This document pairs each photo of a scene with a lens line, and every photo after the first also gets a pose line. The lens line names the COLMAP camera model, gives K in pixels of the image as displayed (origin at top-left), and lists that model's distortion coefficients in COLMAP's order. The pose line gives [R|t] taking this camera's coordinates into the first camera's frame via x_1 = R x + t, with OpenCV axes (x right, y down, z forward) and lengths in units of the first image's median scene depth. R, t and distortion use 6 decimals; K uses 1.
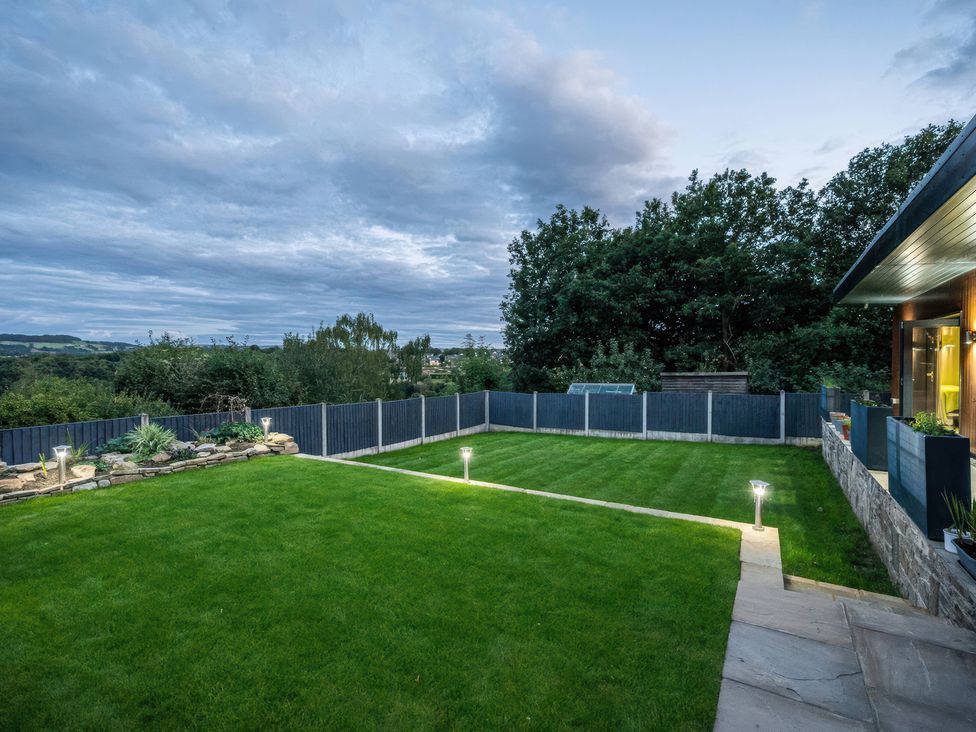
lens RADIAL K [[469.5, 0, 487.3], [0, 469.5, 365.3], [0, 0, 1]] dist [-0.003060, 0.000070]
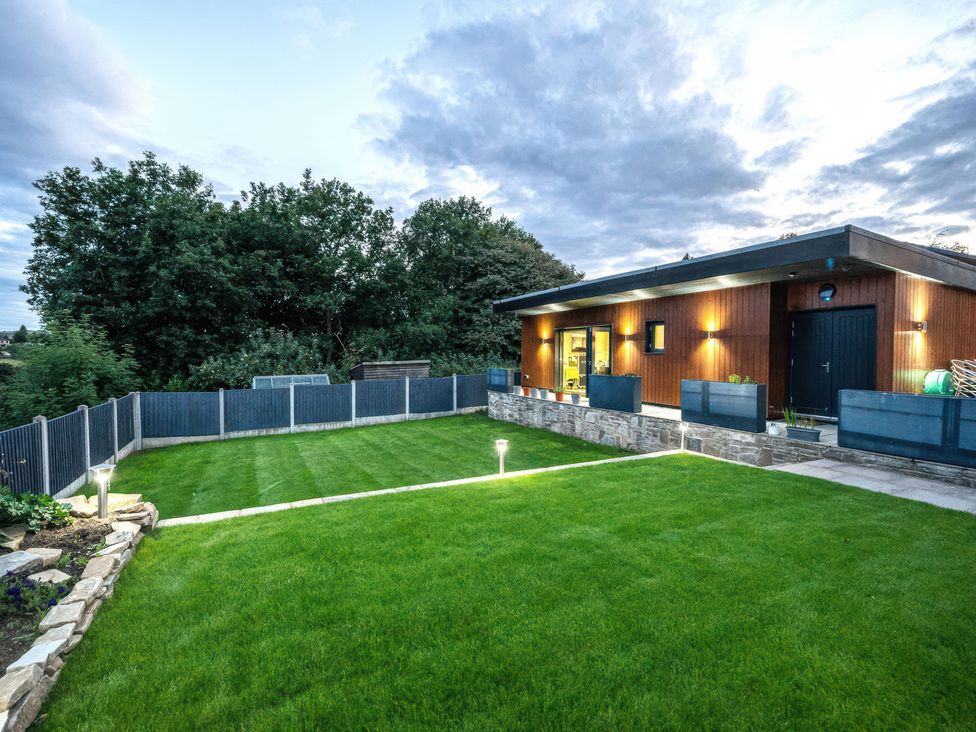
lens RADIAL K [[447.4, 0, 485.7], [0, 447.4, 366.6], [0, 0, 1]] dist [0.001354, -0.001968]
pose [[0.530822, -0.026854, 0.847058, -0.264157], [0.007734, 0.999610, 0.026843, 0.000223], [-0.847448, -0.007698, 0.530823, 0.174317]]
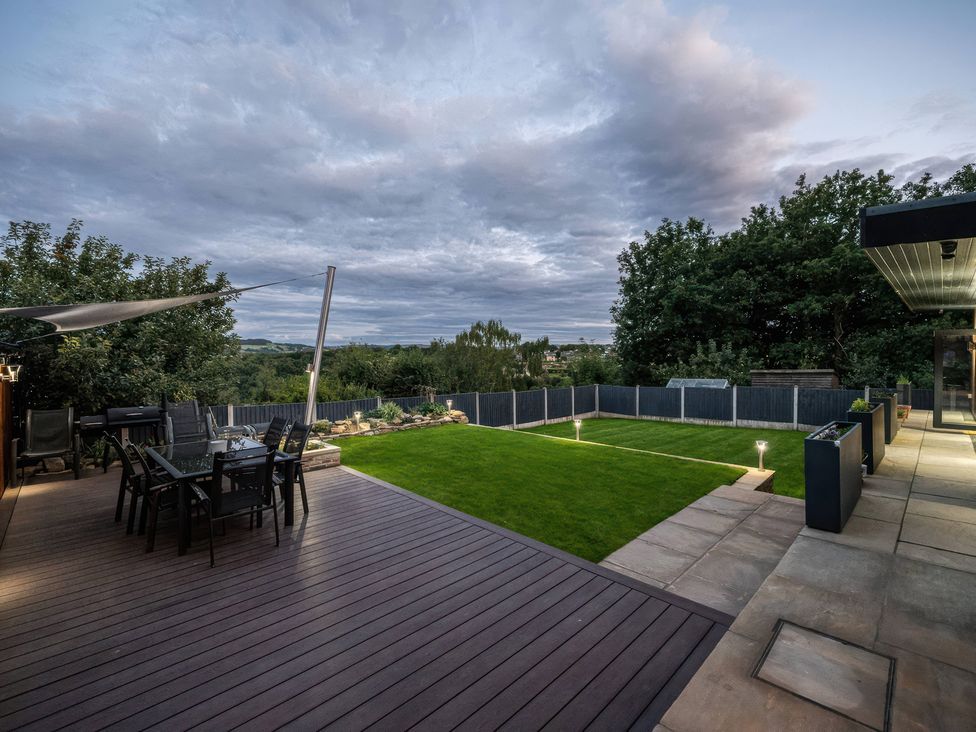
lens RADIAL K [[441.4, 0, 490.0], [0, 441.4, 363.9], [0, 0, 1]] dist [0.001882, 0.000201]
pose [[0.969164, -0.004080, -0.246383, 0.011839], [0.005877, 0.999961, 0.006557, -0.007811], [0.246347, -0.007803, 0.969150, -0.167402]]
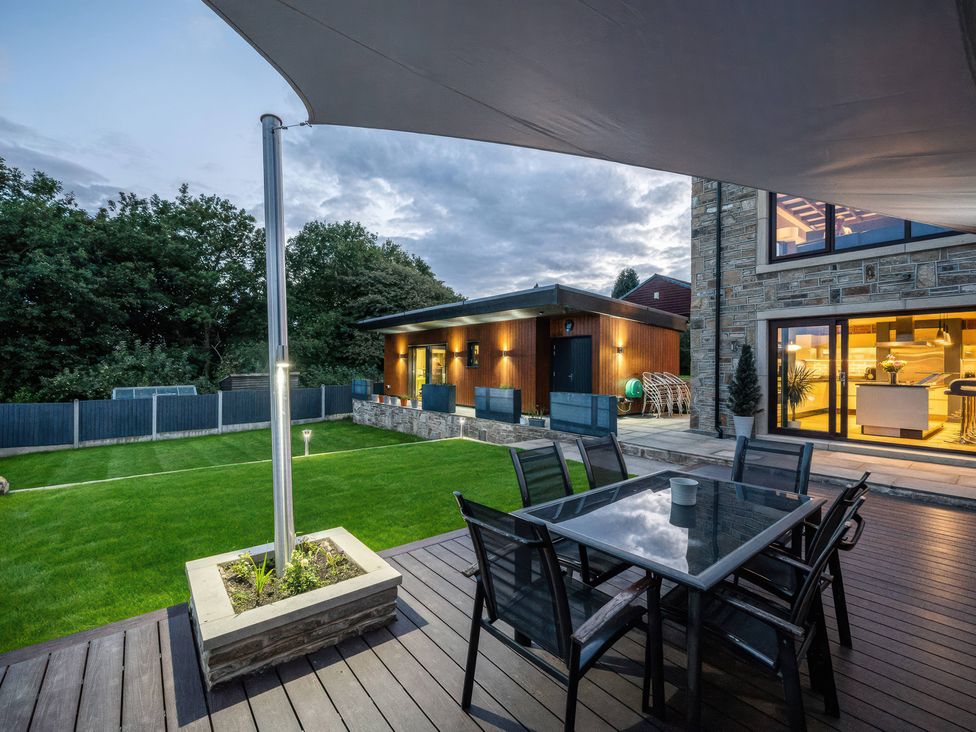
lens RADIAL K [[433.3, 0, 486.4], [0, 433.3, 366.0], [0, 0, 1]] dist [-0.001852, 0.000434]
pose [[0.338240, -0.000741, 0.941059, -0.325901], [0.003912, 0.999992, -0.000619, -0.000926], [-0.941052, 0.003891, 0.338241, 0.035933]]
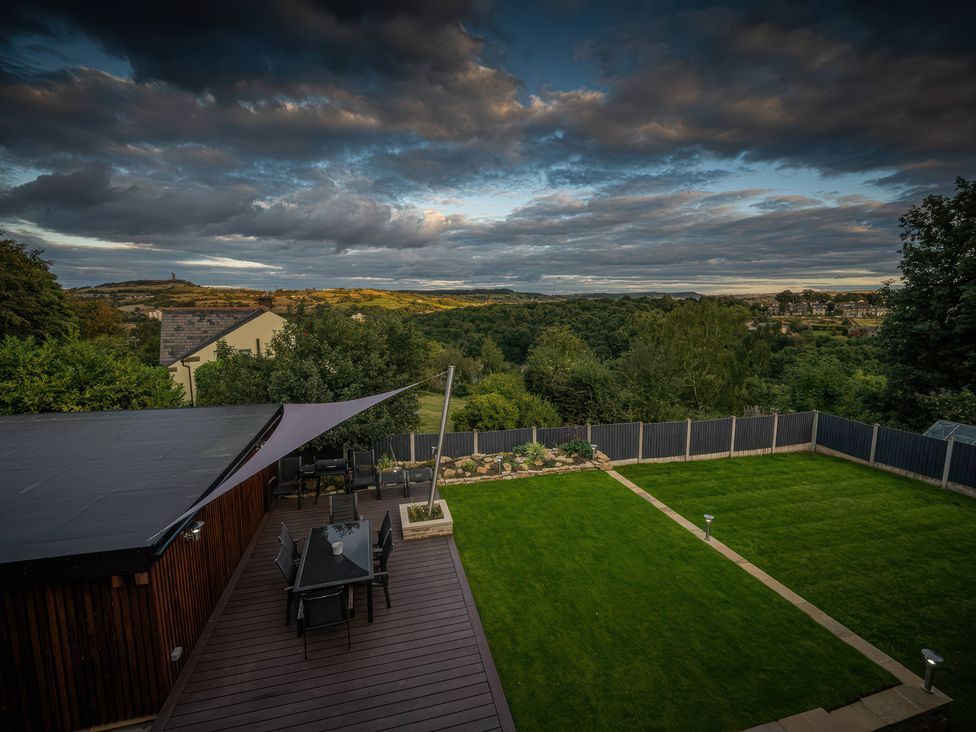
lens RADIAL K [[433.3, 0, 492.0], [0, 433.3, 361.7], [0, 0, 1]] dist [-0.001852, 0.000434]
pose [[0.722989, 0.091331, -0.684796, 0.109015], [-0.006467, 0.992074, 0.125485, -0.145097], [0.690830, -0.086296, 0.717849, -0.115380]]
